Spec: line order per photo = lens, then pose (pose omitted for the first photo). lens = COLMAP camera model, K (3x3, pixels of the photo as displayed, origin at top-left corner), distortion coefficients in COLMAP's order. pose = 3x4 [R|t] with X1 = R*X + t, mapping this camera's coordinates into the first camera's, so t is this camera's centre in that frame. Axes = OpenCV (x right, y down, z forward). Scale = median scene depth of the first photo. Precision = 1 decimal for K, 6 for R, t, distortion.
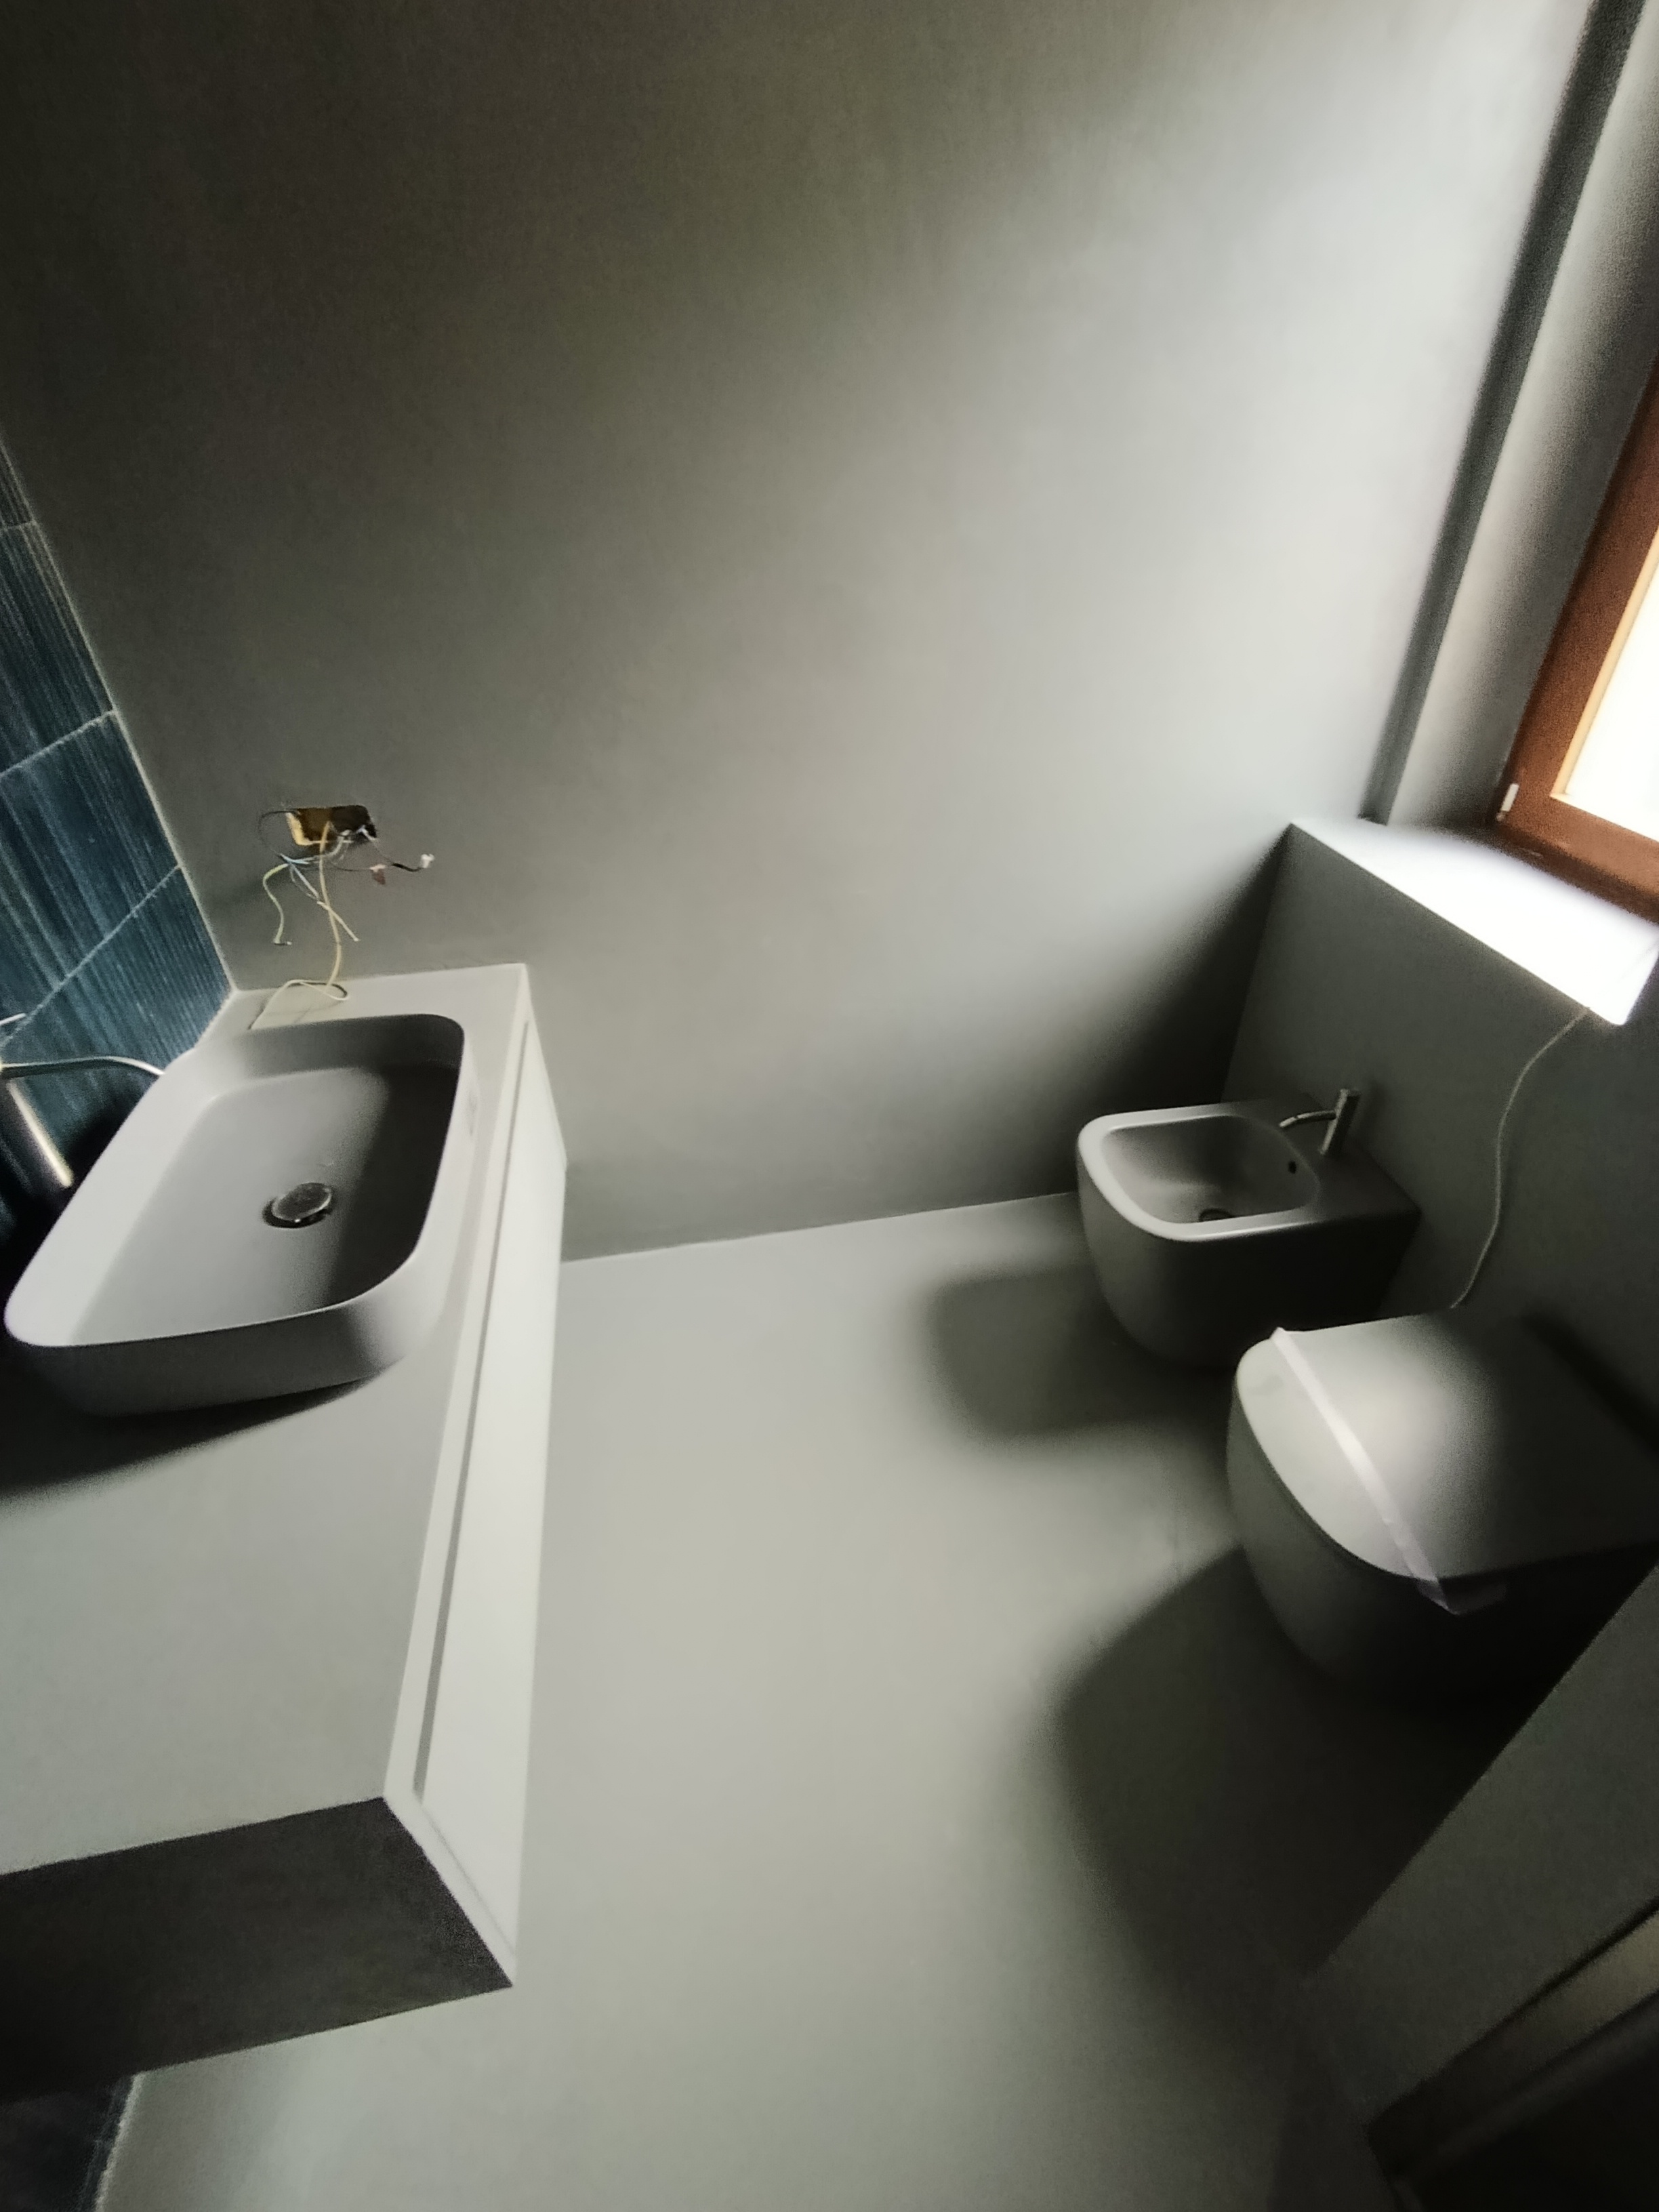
lens RADIAL K [[992.8, 0, 829.5], [0, 992.8, 1106.0], [0, 0, 1]] dist [0.000290, -0.001186]
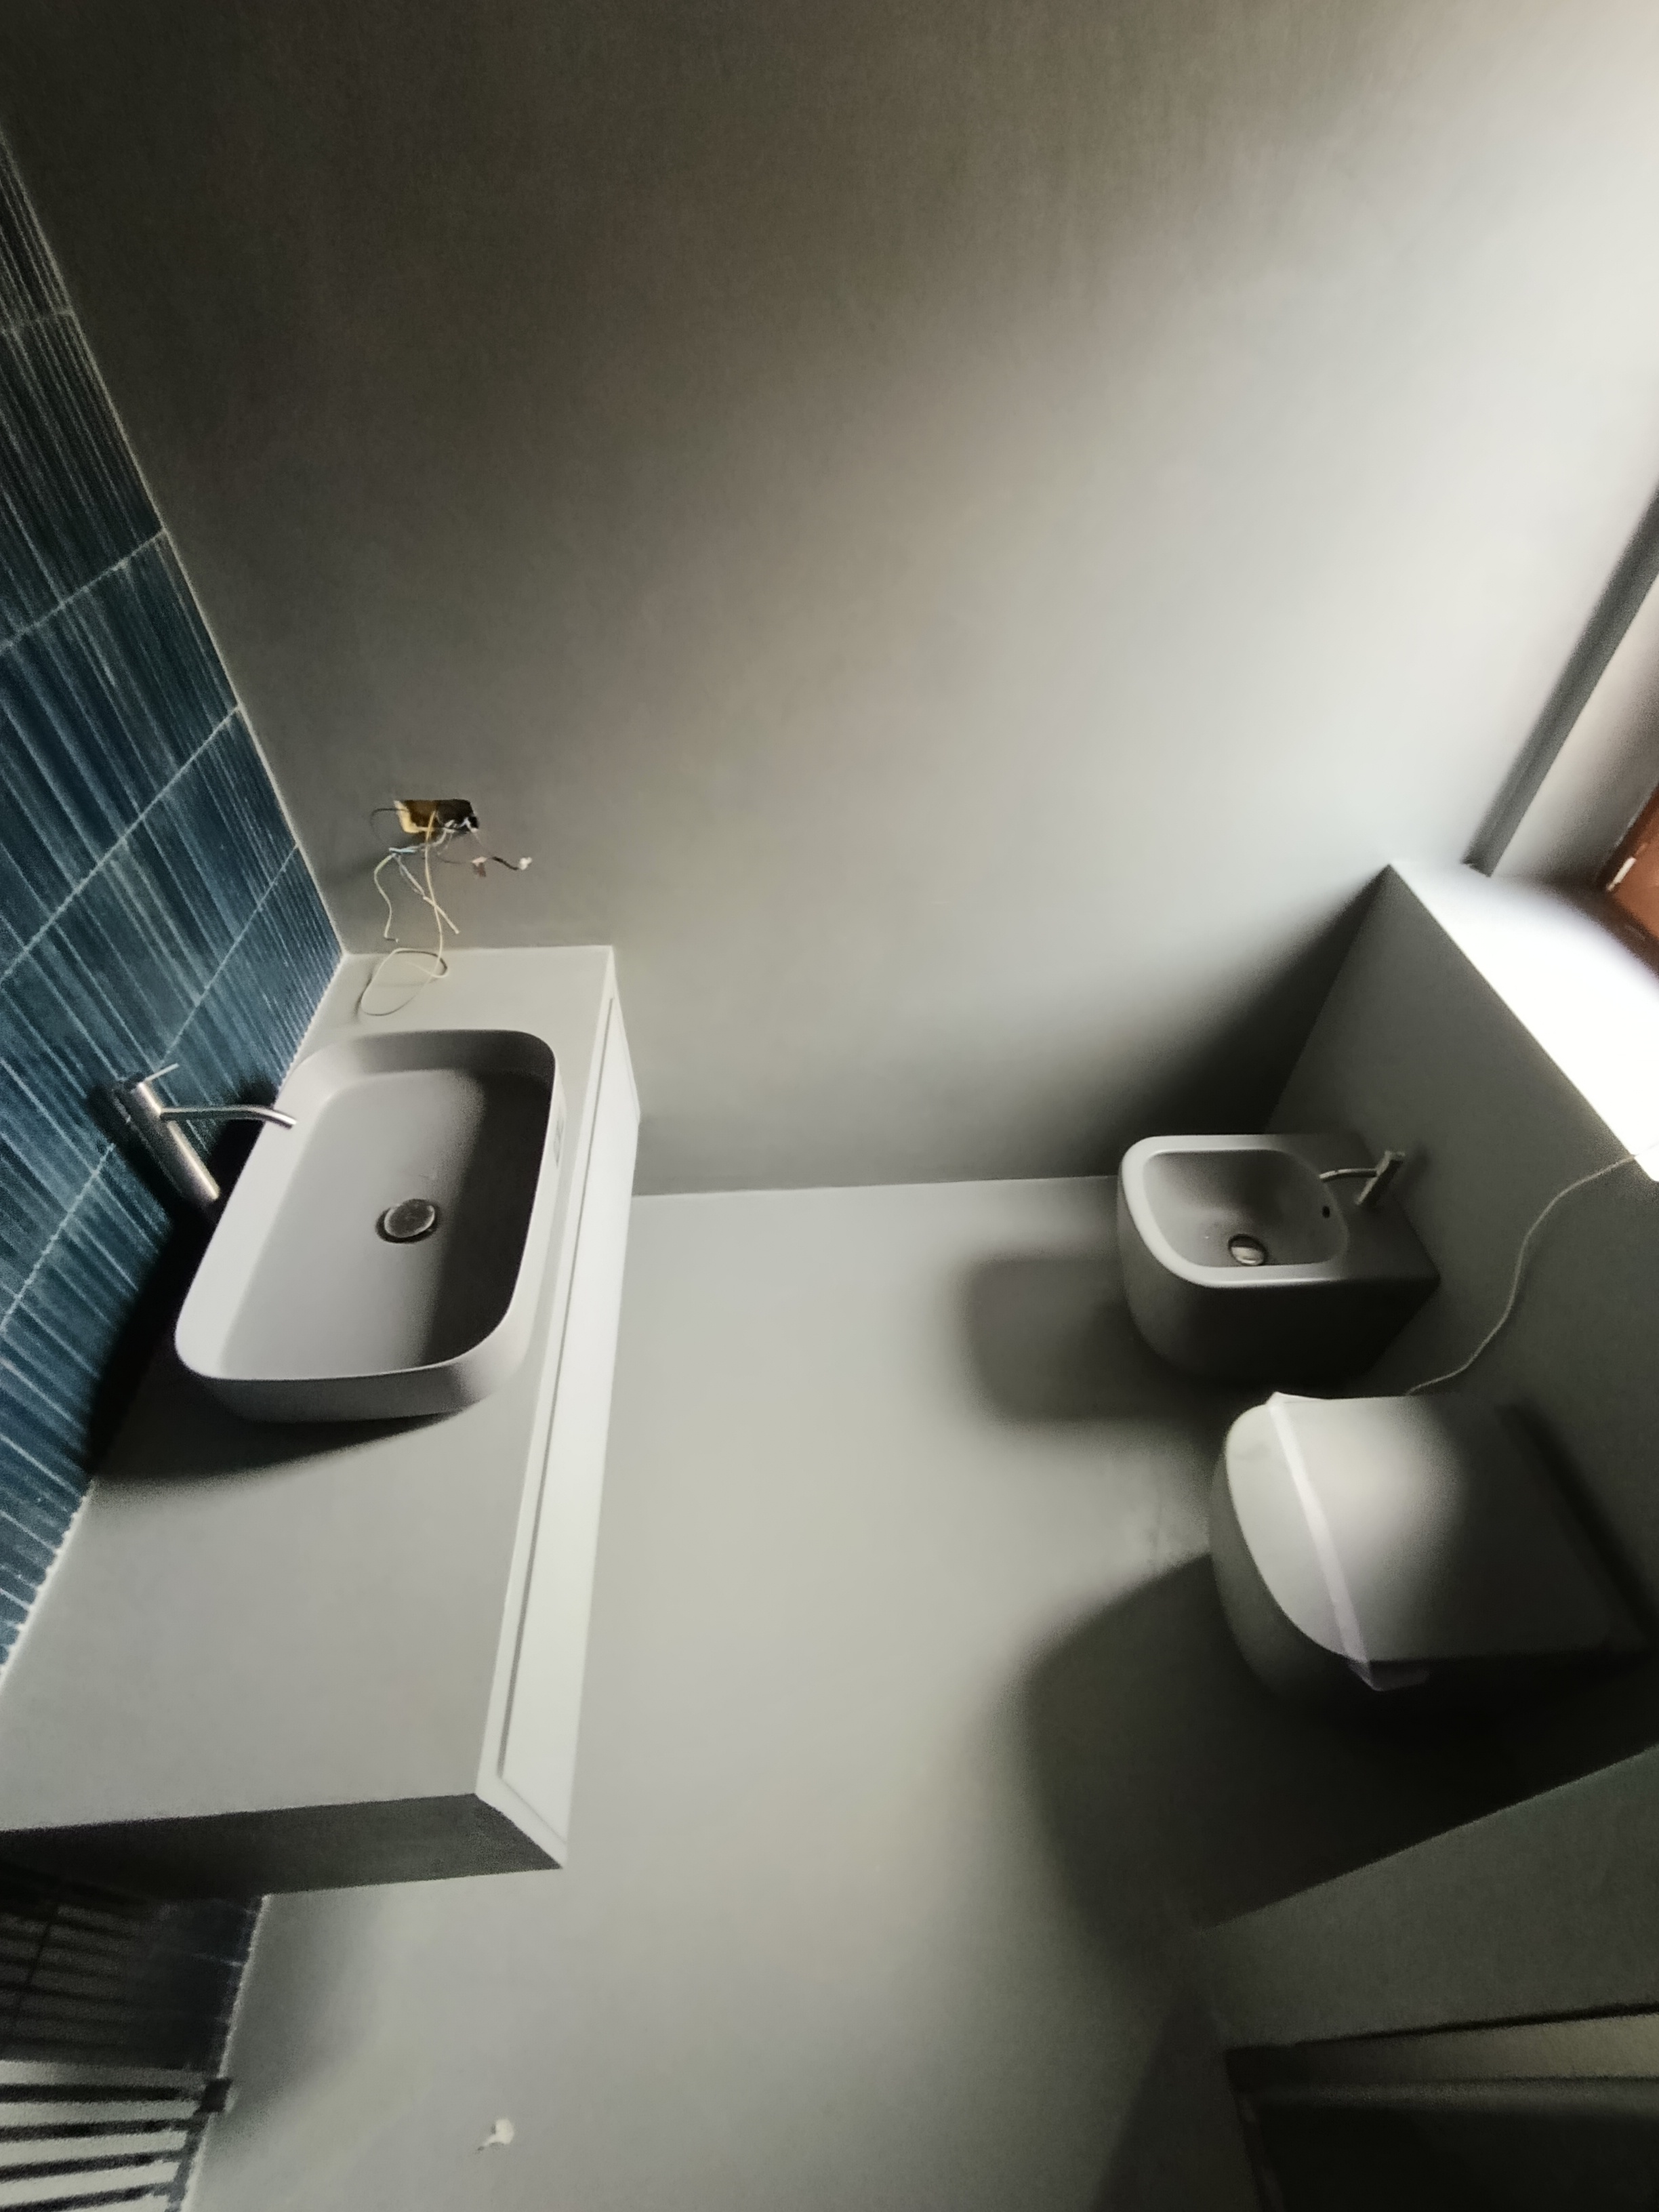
lens RADIAL K [[984.5, 0, 829.5], [0, 984.5, 1106.0], [0, 0, 1]] dist [-0.001451, 0.000561]
pose [[0.993095, 0.102781, -0.056548, -0.003342], [-0.091623, 0.980603, 0.173270, -0.210111], [0.073260, -0.166892, 0.983250, -0.038256]]
